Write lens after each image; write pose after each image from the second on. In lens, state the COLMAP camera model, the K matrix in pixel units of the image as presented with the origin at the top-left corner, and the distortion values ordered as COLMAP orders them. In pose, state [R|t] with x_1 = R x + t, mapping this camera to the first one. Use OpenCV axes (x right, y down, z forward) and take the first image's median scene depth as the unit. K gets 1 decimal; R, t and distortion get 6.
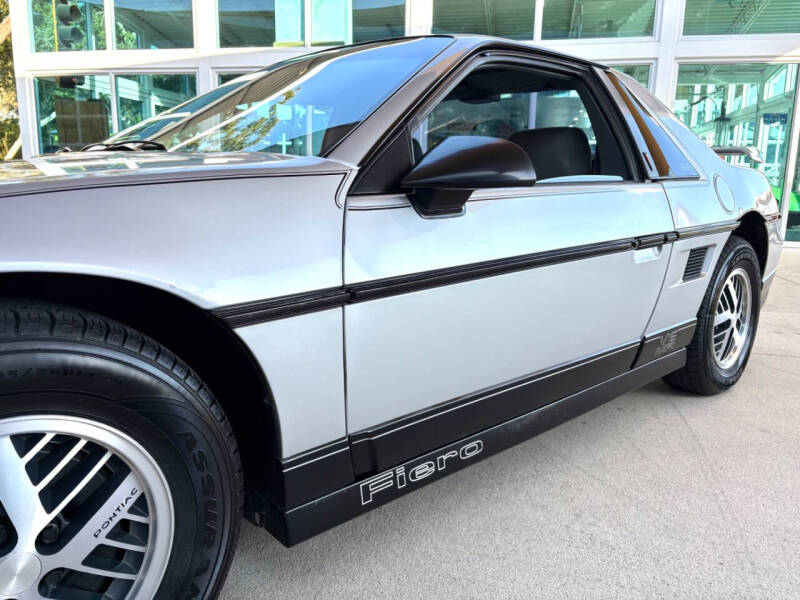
lens RADIAL K [[611.9, 0, 400.0], [0, 611.9, 300.0], [0, 0, 1]] dist [0.018944, -0.004444]
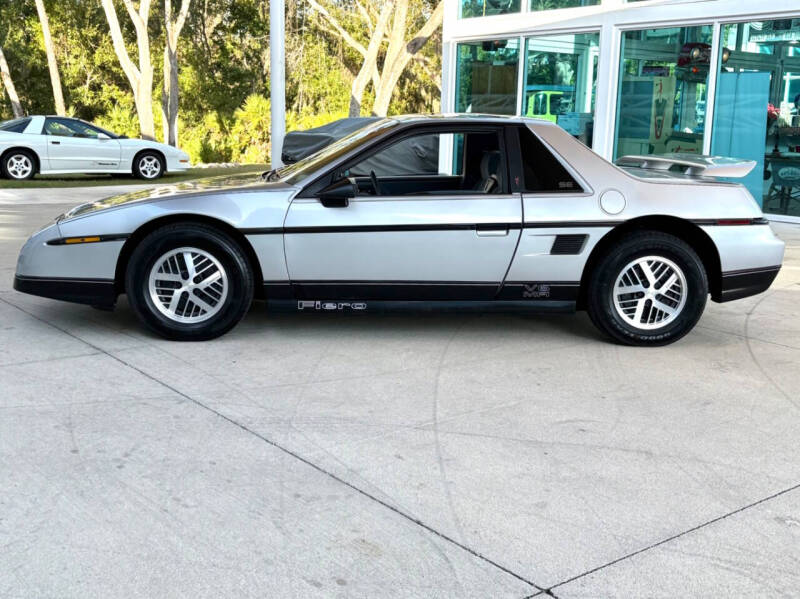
lens RADIAL K [[905.5, 0, 400.0], [0, 905.5, 299.5], [0, 0, 1]] dist [0.164558, -0.639224]
pose [[0.771209, 0.121053, -0.624967, 1.799794], [-0.125979, 0.991359, 0.036563, 0.053796], [0.623993, 0.050535, 0.779795, -1.205865]]
